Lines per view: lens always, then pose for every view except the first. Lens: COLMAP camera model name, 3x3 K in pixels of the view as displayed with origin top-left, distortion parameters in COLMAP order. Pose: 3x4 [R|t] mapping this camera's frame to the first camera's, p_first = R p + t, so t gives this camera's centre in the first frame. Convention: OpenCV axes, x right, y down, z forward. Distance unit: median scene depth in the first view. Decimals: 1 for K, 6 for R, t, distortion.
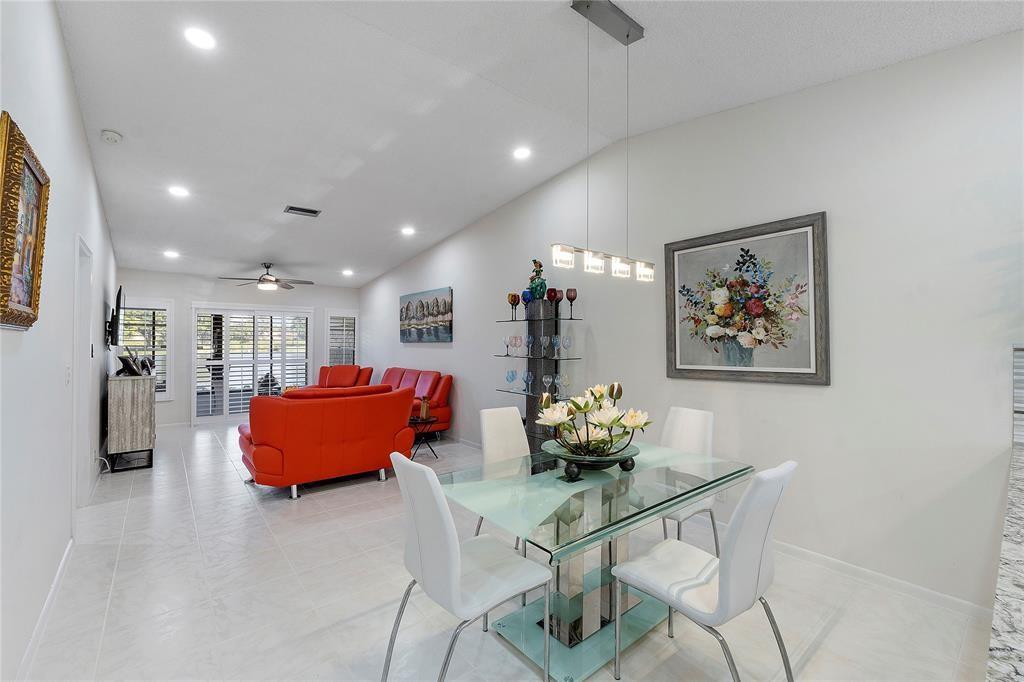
lens RADIAL K [[430.8, 0, 503.2], [0, 430.8, 339.0], [0, 0, 1]] dist [-0.007177, -0.000876]
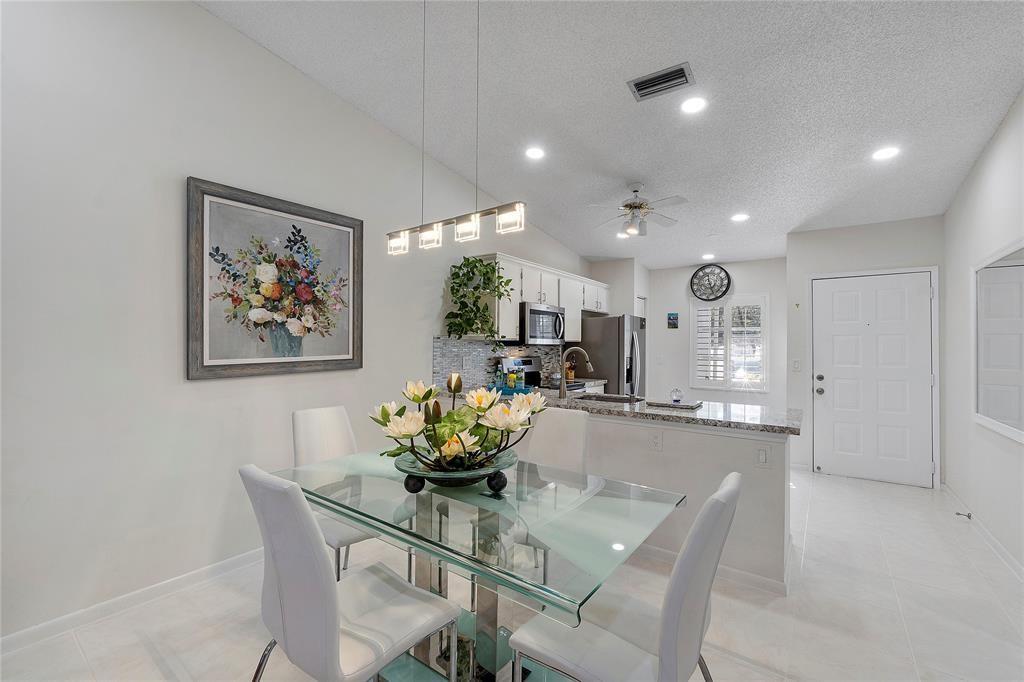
lens RADIAL K [[430.8, 0, 504.2], [0, 430.8, 340.3], [0, 0, 1]] dist [-0.007177, -0.000876]
pose [[-0.251310, -0.000459, 0.967907, -0.384308], [-0.018939, 0.999811, -0.004443, 0.022714], [-0.967721, -0.019448, -0.251271, 0.720326]]
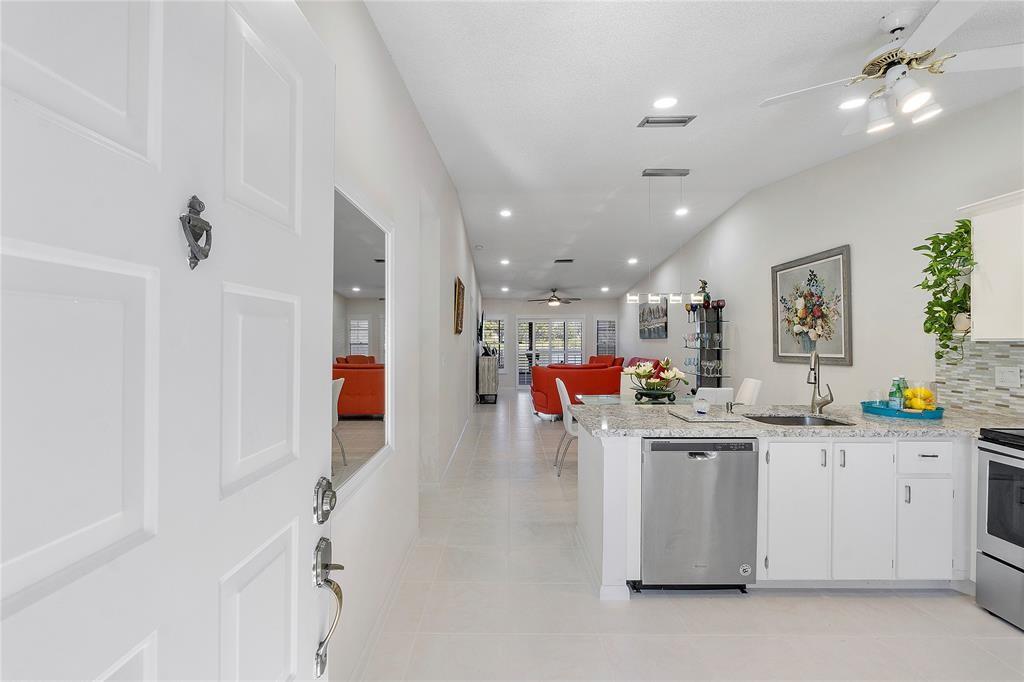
lens RADIAL K [[430.8, 0, 502.3], [0, 430.8, 338.1], [0, 0, 1]] dist [-0.007177, -0.000876]
pose [[0.771163, -0.006749, -0.636602, 0.608050], [0.008937, 0.999960, 0.000225, 0.003541], [0.636575, -0.005863, 0.771192, -0.662547]]
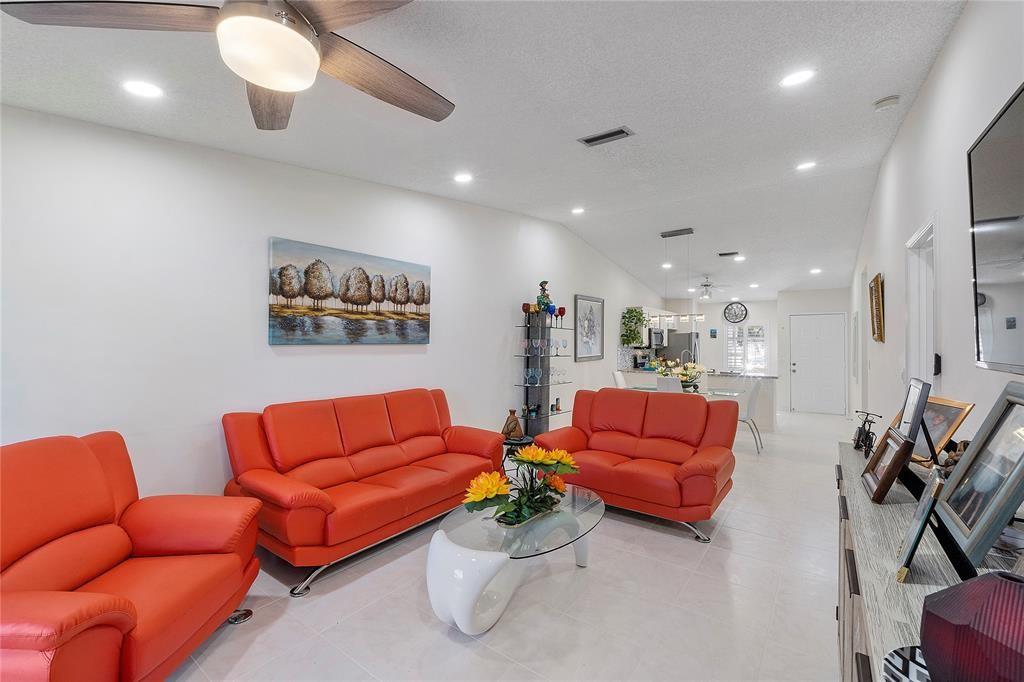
lens RADIAL K [[430.8, 0, 502.6], [0, 430.8, 341.8], [0, 0, 1]] dist [-0.007177, -0.000876]
pose [[-0.247056, -0.003637, 0.968995, -1.500503], [-0.015533, 0.999879, -0.000207, 0.002260], [-0.968877, -0.015102, -0.247082, 1.874097]]
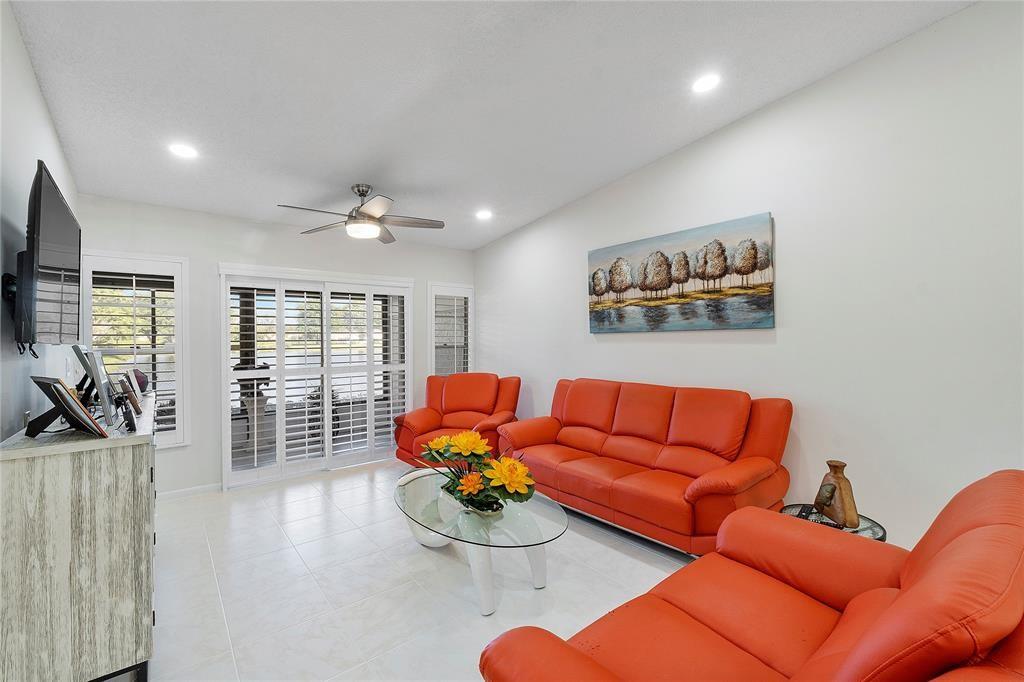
lens RADIAL K [[430.8, 0, 505.4], [0, 430.8, 340.5], [0, 0, 1]] dist [-0.007177, -0.000876]
pose [[0.999910, -0.013397, 0.000421, -0.741815], [0.013391, 0.999849, 0.011069, 0.019278], [-0.000569, -0.011063, 0.999939, 0.928043]]
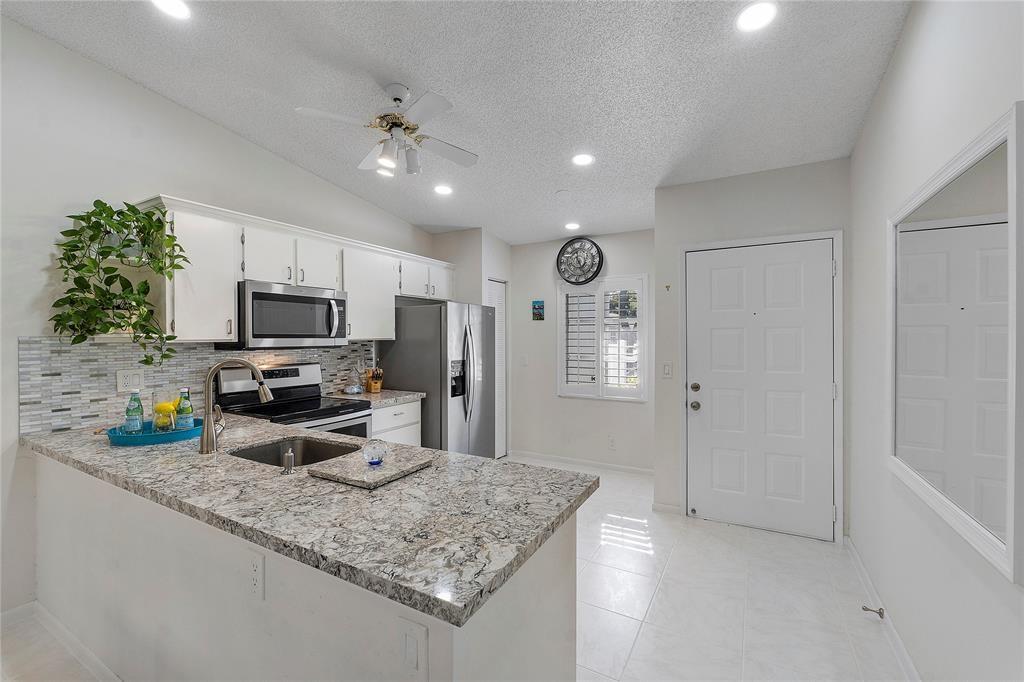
lens RADIAL K [[430.8, 0, 504.5], [0, 430.8, 341.6], [0, 0, 1]] dist [-0.007177, -0.000876]
pose [[-0.361188, -0.017092, 0.932336, -0.088380], [-0.007661, 0.999853, 0.015362, -0.000135], [-0.932462, -0.001594, -0.361266, 0.184471]]
